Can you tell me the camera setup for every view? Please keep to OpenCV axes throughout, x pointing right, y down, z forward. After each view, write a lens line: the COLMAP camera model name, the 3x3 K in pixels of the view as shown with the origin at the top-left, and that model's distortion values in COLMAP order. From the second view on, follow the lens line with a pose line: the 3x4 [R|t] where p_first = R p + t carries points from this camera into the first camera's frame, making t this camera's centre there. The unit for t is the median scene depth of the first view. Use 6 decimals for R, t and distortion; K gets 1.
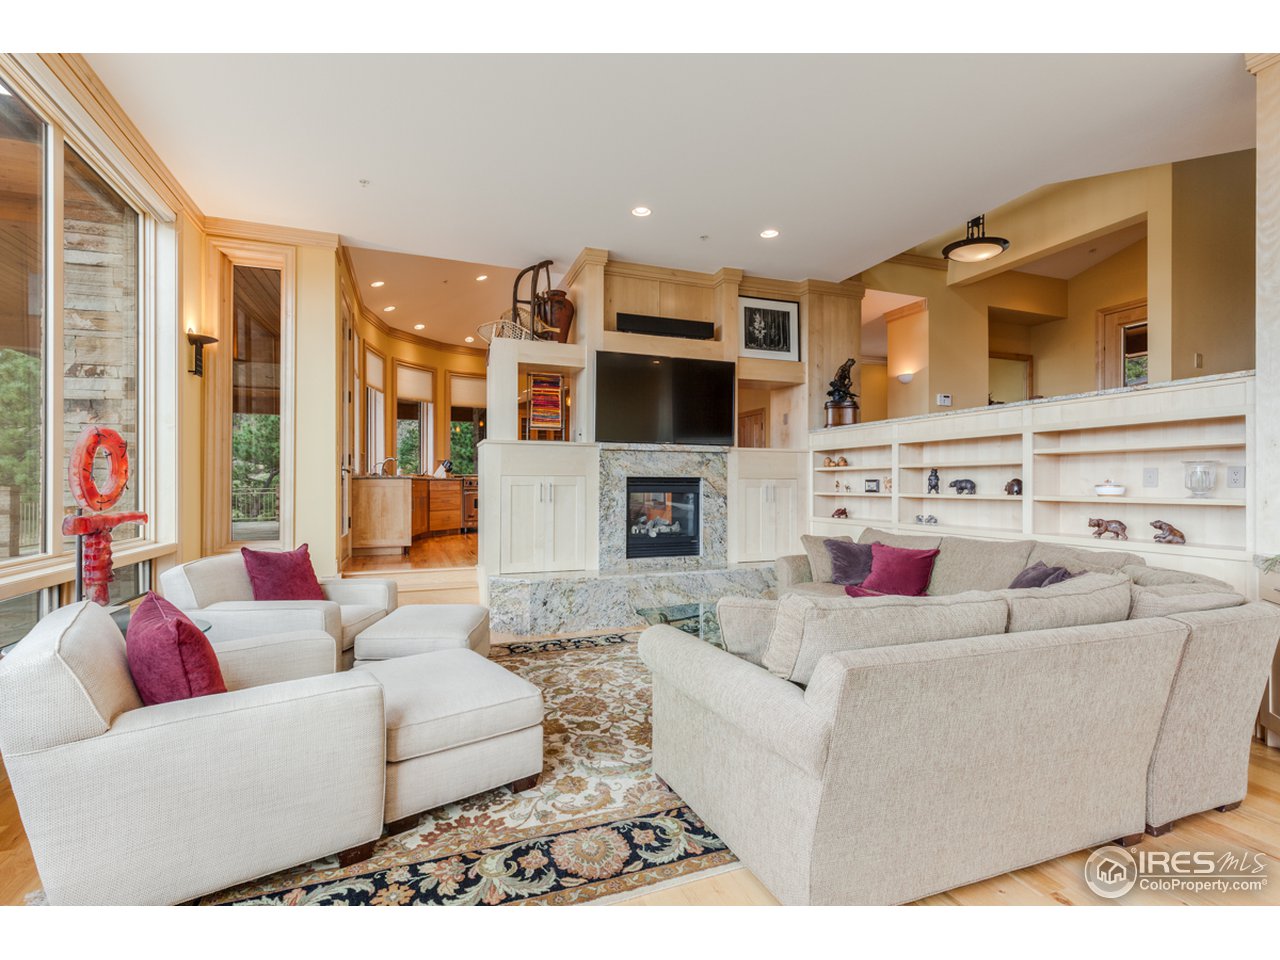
lens RADIAL K [[585.9, 0, 640.0], [0, 585.9, 480.0], [0, 0, 1]] dist [0.002729, -0.000522]
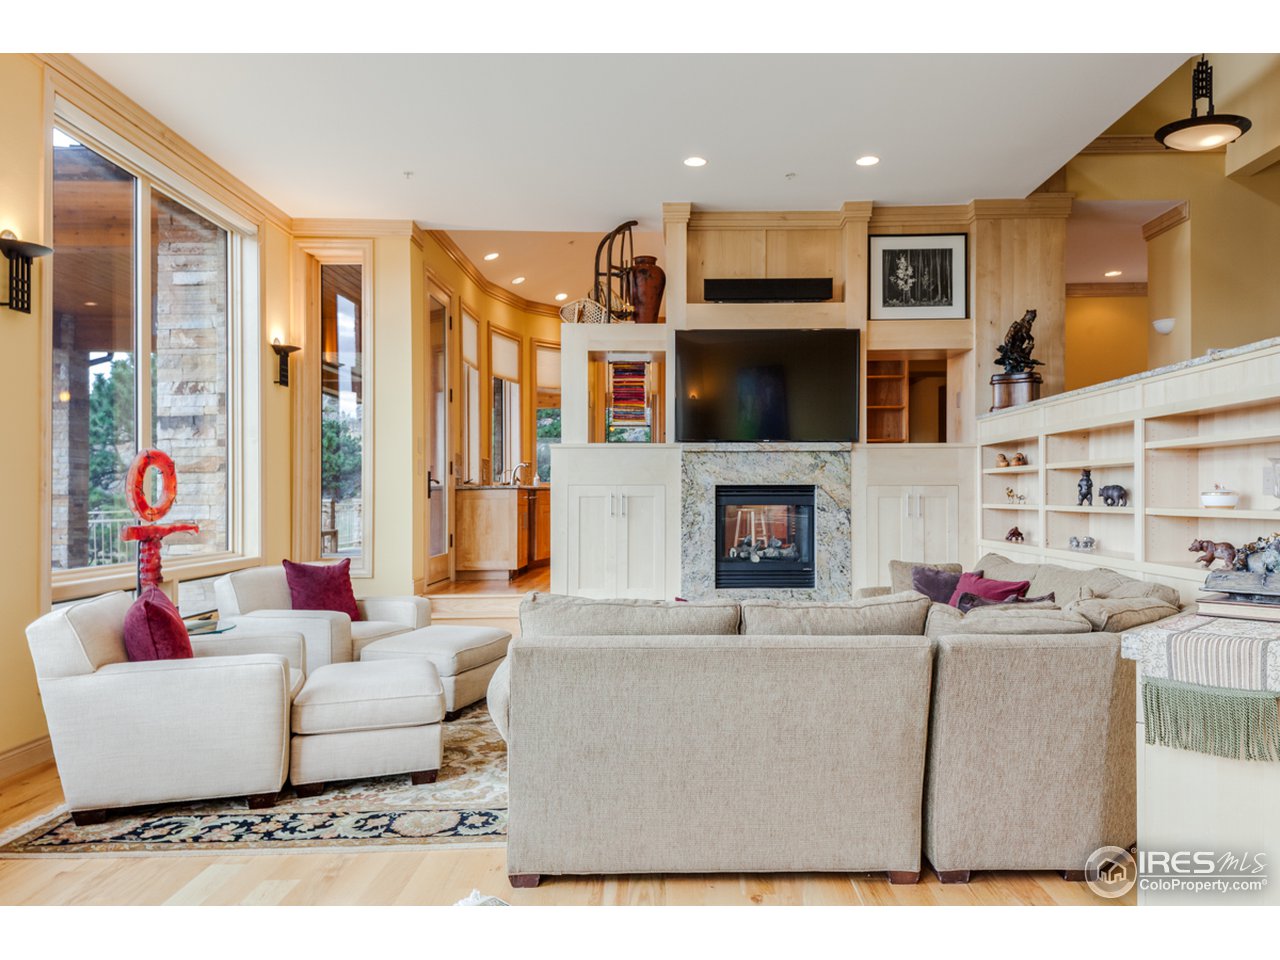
lens RADIAL K [[892.3, 0, 640.0], [0, 892.3, 480.0], [0, 0, 1]] dist [0.113069, -0.142292]
pose [[0.928322, -0.012927, -0.371551, 0.334932], [0.009774, 0.999898, -0.010367, -0.000895], [0.371647, 0.005992, 0.928355, -0.164269]]
